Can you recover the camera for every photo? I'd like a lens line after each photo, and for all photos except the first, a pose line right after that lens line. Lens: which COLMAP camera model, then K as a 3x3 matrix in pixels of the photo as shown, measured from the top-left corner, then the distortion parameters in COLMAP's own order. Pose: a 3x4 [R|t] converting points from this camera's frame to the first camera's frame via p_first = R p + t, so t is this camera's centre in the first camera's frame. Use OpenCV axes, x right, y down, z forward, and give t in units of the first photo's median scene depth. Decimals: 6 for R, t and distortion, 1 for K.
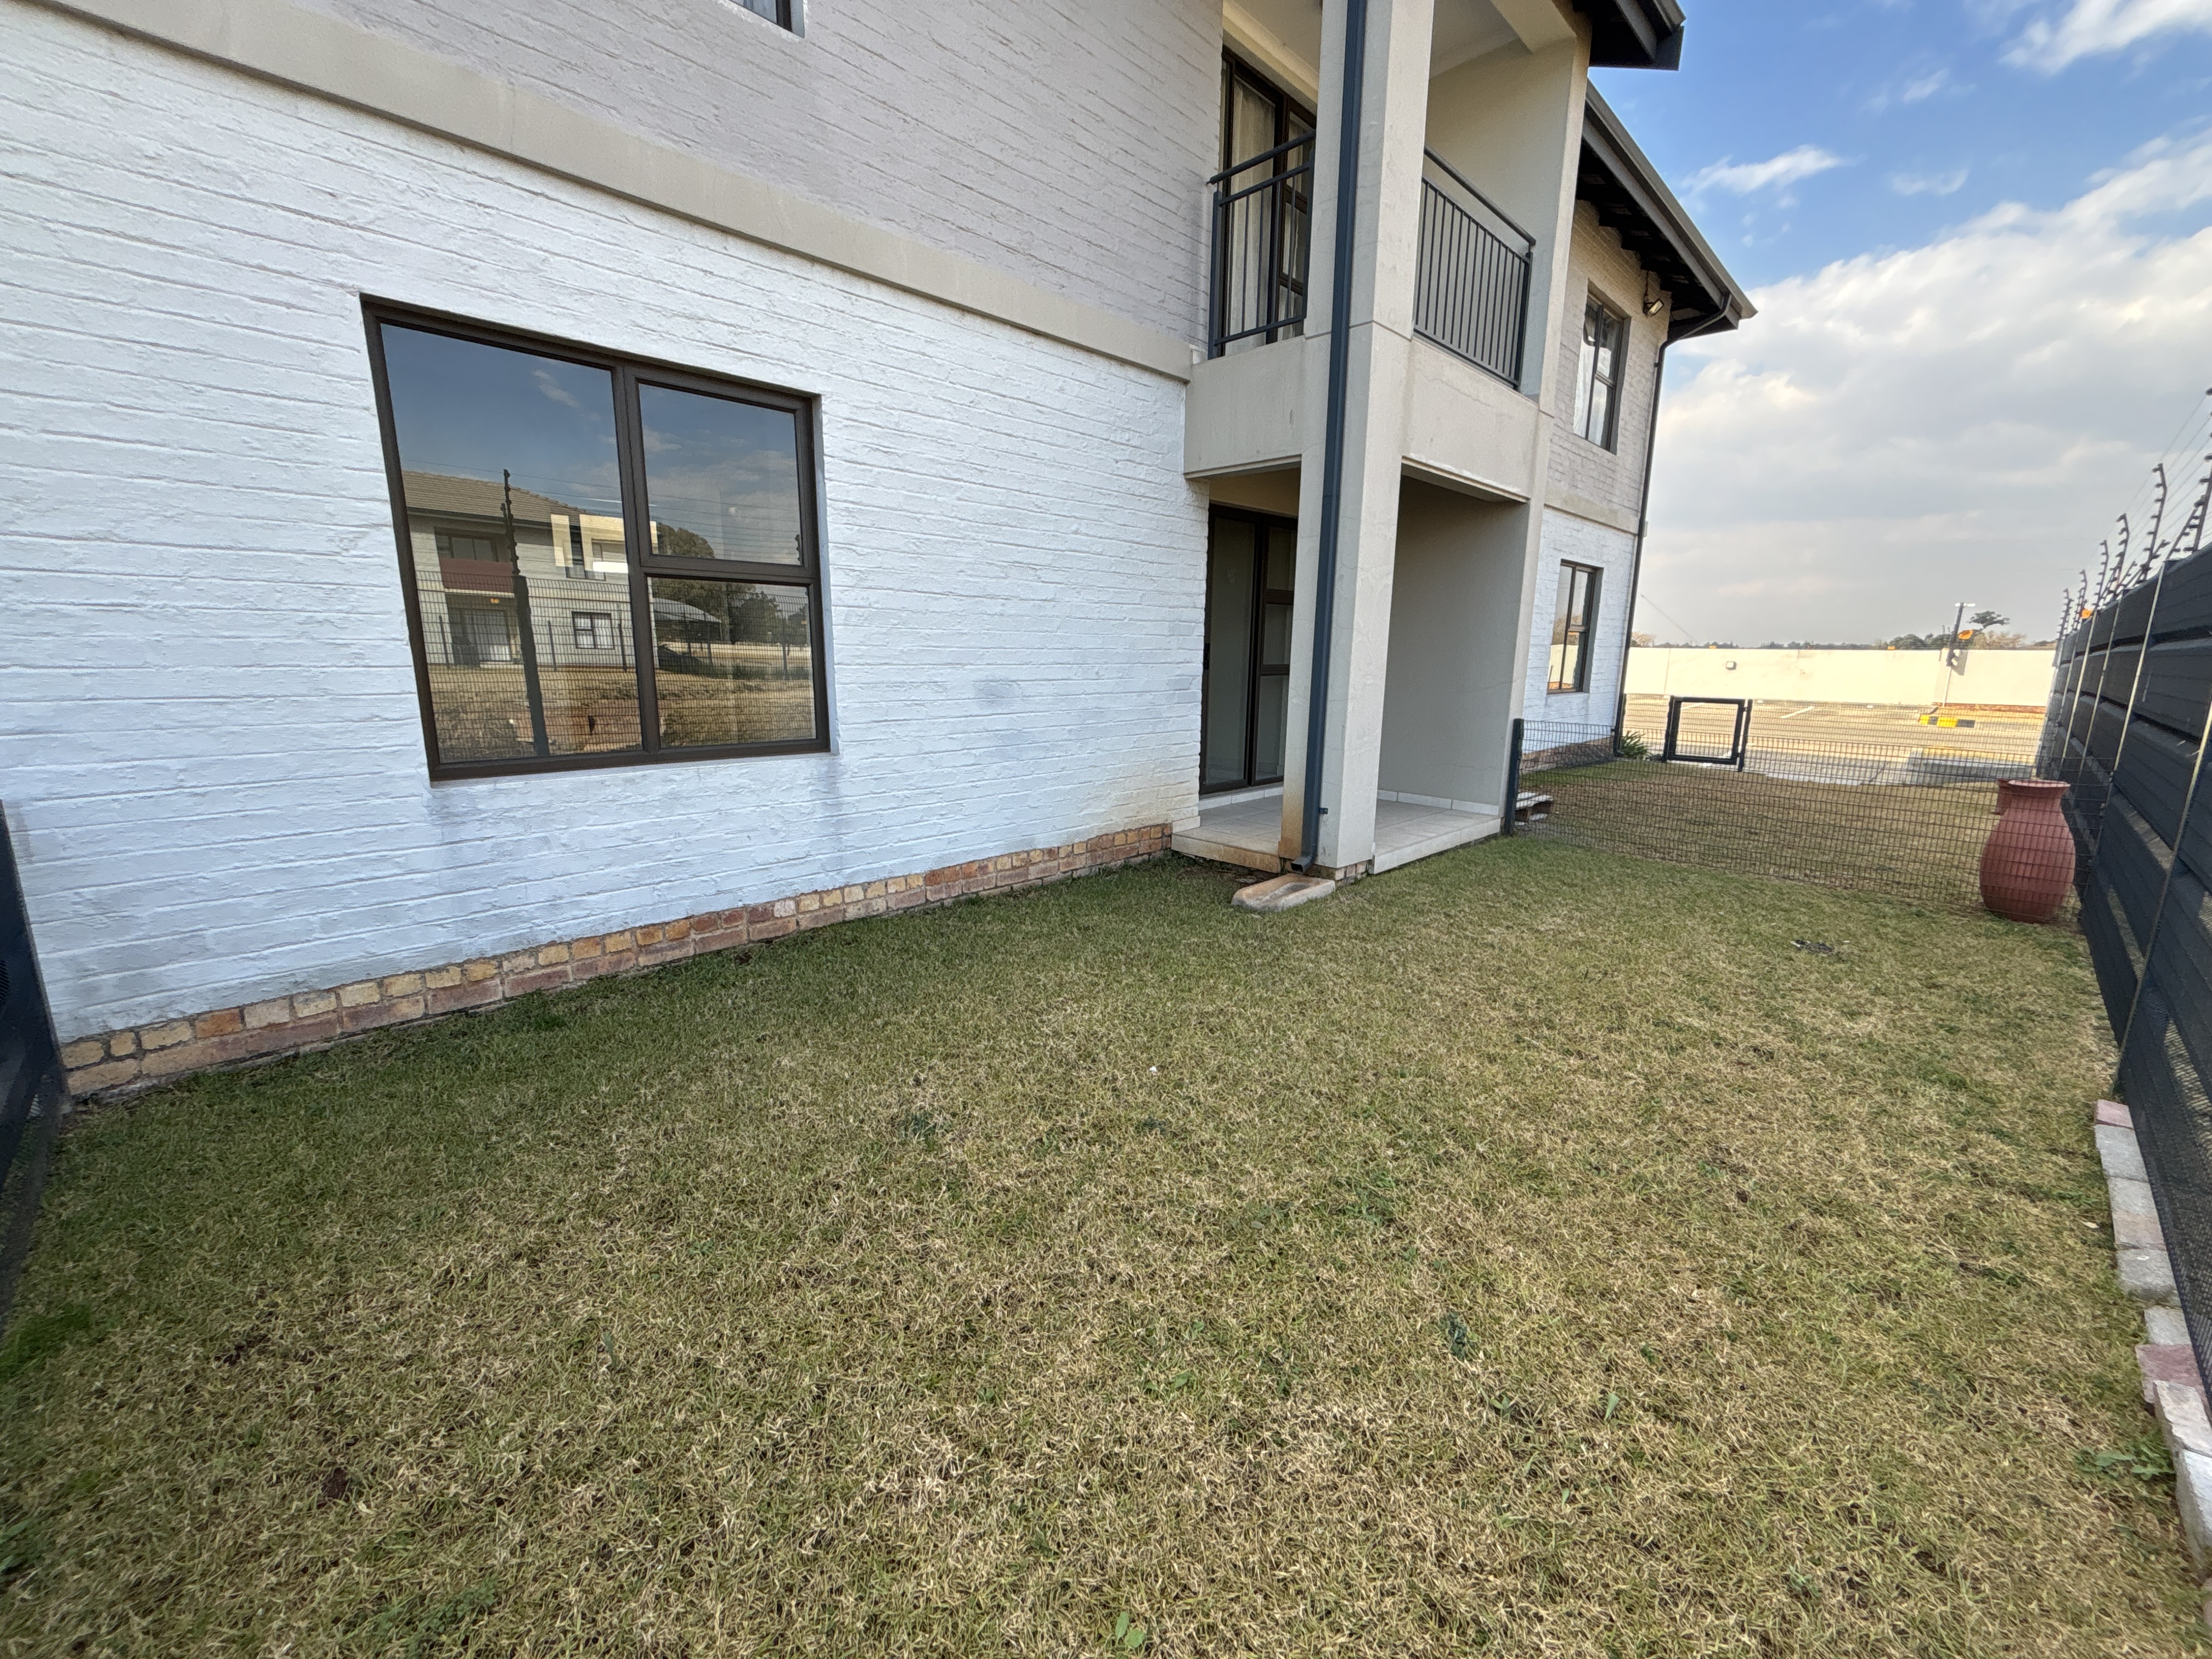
lens RADIAL K [[891.3, 0, 1105.7], [0, 891.3, 819.4], [0, 0, 1]] dist [0.007409, -0.002401]
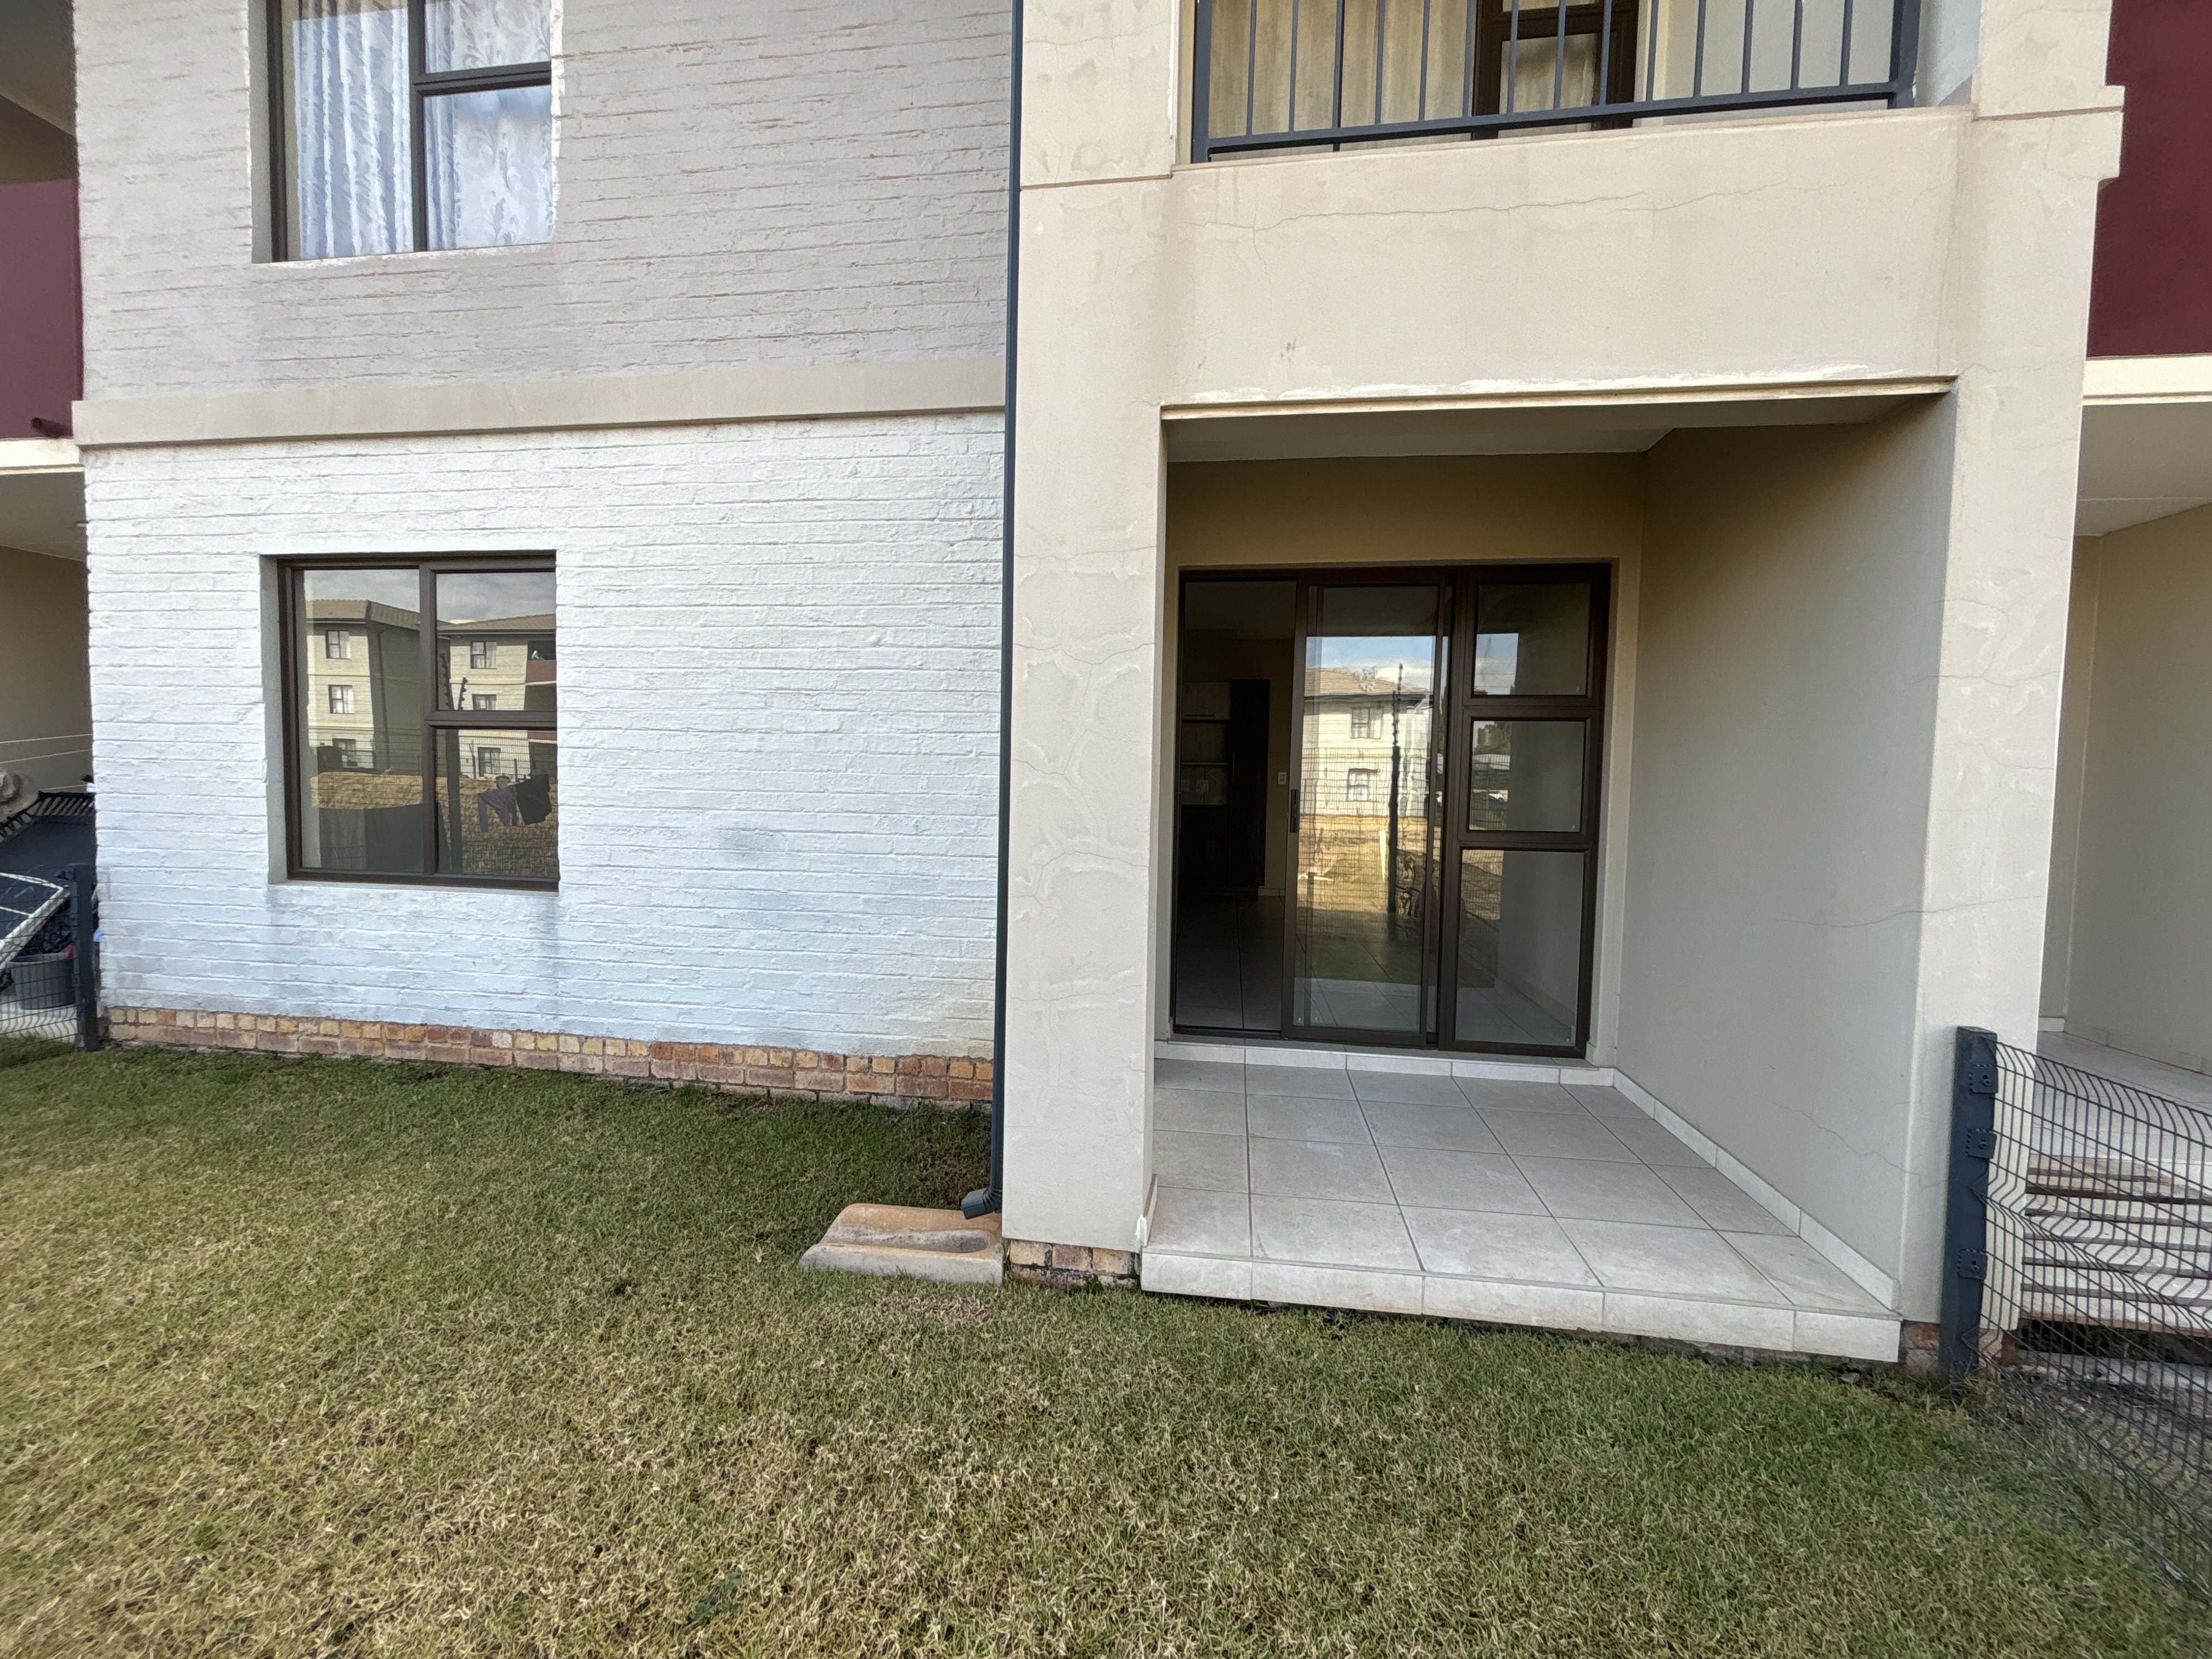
lens RADIAL K [[891.3, 0, 1105.7], [0, 891.3, 819.4], [0, 0, 1]] dist [0.007409, -0.002401]
pose [[0.596494, 0.033919, -0.801900, 0.838250], [-0.164305, 0.983108, -0.080635, -0.173937], [0.785620, 0.179854, 0.591992, 0.873322]]
